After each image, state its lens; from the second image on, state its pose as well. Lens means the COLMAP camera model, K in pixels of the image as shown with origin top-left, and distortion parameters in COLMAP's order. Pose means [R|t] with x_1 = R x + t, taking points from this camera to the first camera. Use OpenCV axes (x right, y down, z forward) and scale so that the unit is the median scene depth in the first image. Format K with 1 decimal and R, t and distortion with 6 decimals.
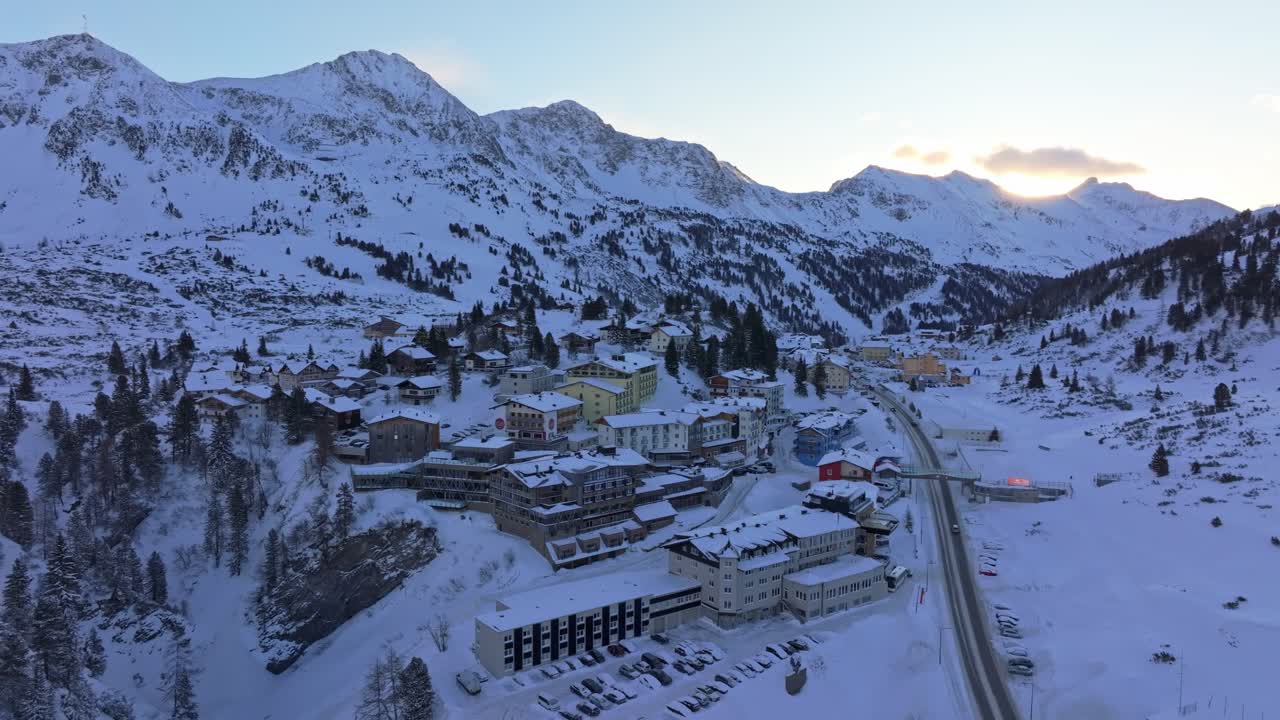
lens RADIAL K [[911.8, 0, 639.1], [0, 911.8, 359.3], [0, 0, 1]] dist [0.005244, 0.007064]
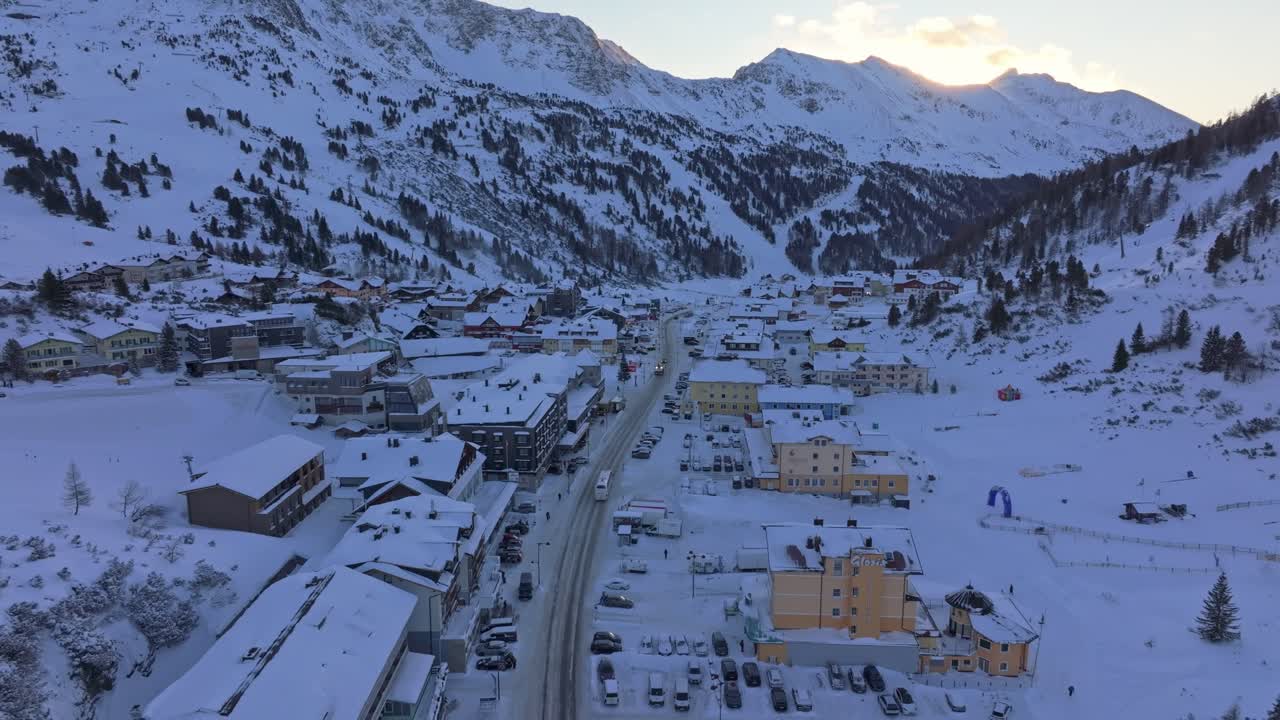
lens RADIAL K [[911.8, 0, 640.5], [0, 911.8, 360.8], [0, 0, 1]] dist [0.005244, 0.007064]
pose [[0.995533, -0.024559, 0.091167, 0.058476], [0.014507, 0.993900, 0.109325, -0.020500], [-0.093296, -0.107515, 0.989816, 0.190584]]
